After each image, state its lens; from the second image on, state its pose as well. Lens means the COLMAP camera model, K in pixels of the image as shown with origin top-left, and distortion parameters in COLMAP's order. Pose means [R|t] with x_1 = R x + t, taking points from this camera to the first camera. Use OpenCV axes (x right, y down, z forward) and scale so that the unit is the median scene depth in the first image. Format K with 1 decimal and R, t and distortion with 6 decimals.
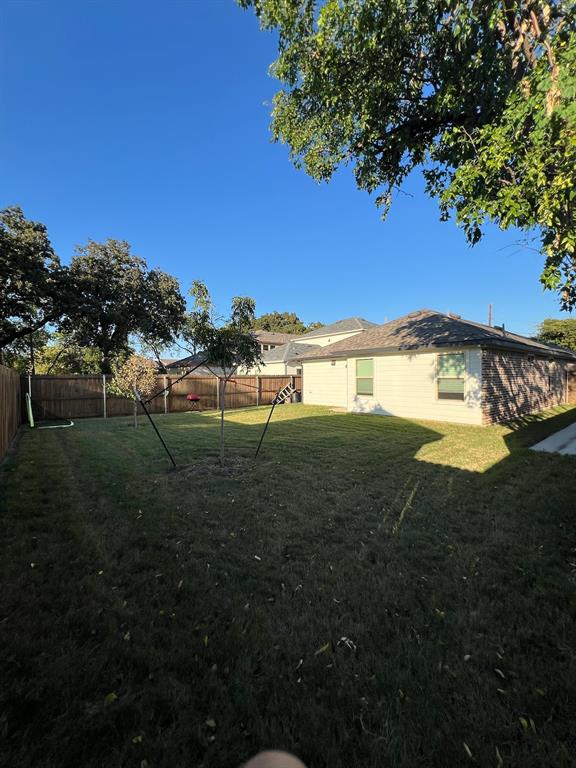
lens RADIAL K [[306.4, 0, 283.0], [0, 306.4, 384.5], [0, 0, 1]] dist [-0.003063, 0.000128]
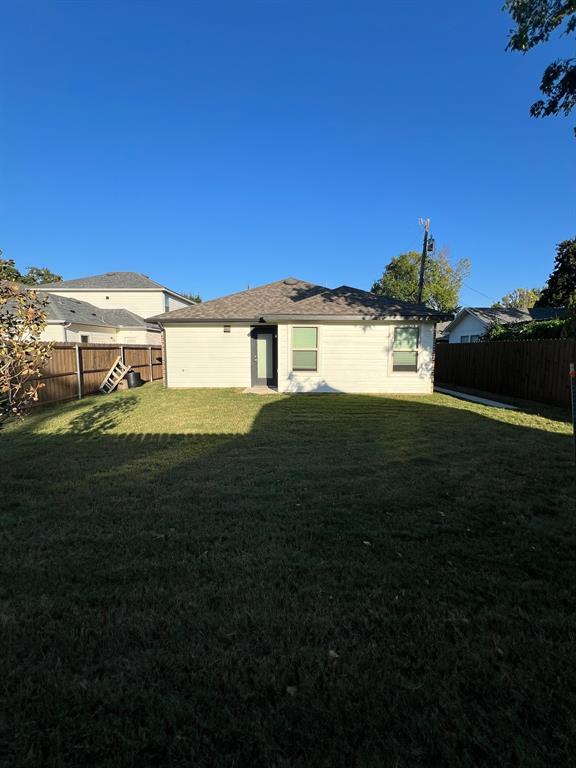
lens RADIAL K [[306.4, 0, 289.5], [0, 306.4, 382.4], [0, 0, 1]] dist [-0.003063, 0.000128]
pose [[0.626987, -0.072876, 0.775613, -0.406032], [0.008422, 0.996191, 0.086793, -0.006977], [-0.778984, -0.047886, 0.625213, 0.515964]]
